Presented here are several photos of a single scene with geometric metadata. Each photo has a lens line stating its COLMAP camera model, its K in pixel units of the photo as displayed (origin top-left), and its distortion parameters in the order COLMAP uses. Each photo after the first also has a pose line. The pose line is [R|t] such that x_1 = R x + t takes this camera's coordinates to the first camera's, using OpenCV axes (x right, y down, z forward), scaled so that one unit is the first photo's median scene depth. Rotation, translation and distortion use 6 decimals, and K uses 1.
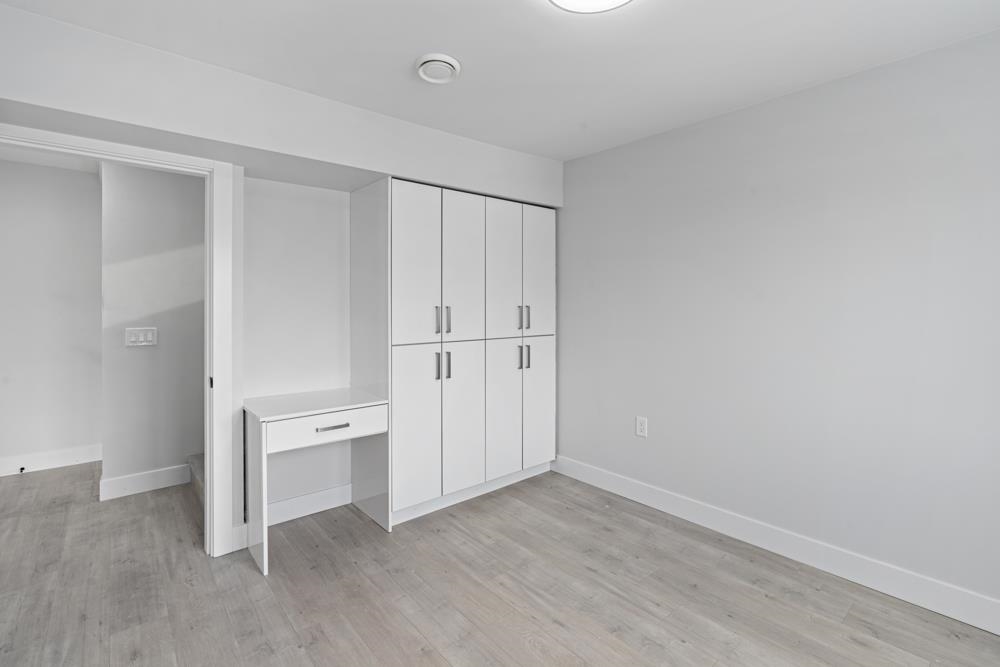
lens RADIAL K [[459.8, 0, 499.2], [0, 459.8, 301.5], [0, 0, 1]] dist [-0.012735, 0.004835]
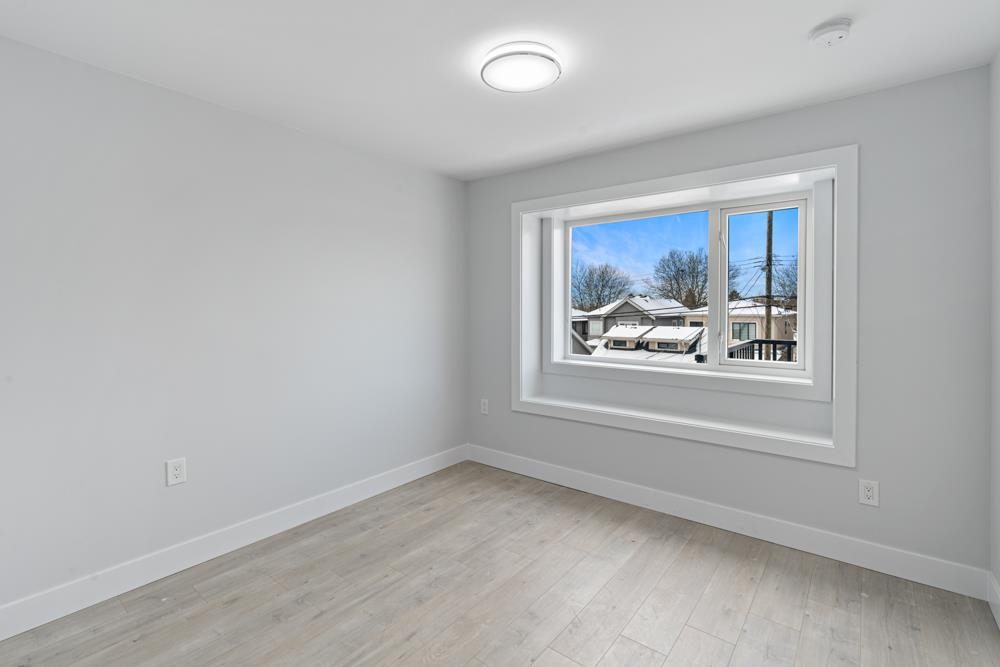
lens RADIAL K [[459.8, 0, 499.7], [0, 459.8, 310.6], [0, 0, 1]] dist [-0.012735, 0.004835]
pose [[-0.187904, -0.007712, 0.982157, -0.716871], [0.001242, 0.999967, 0.008090, 0.001885], [-0.982187, 0.002740, -0.187888, 0.832984]]
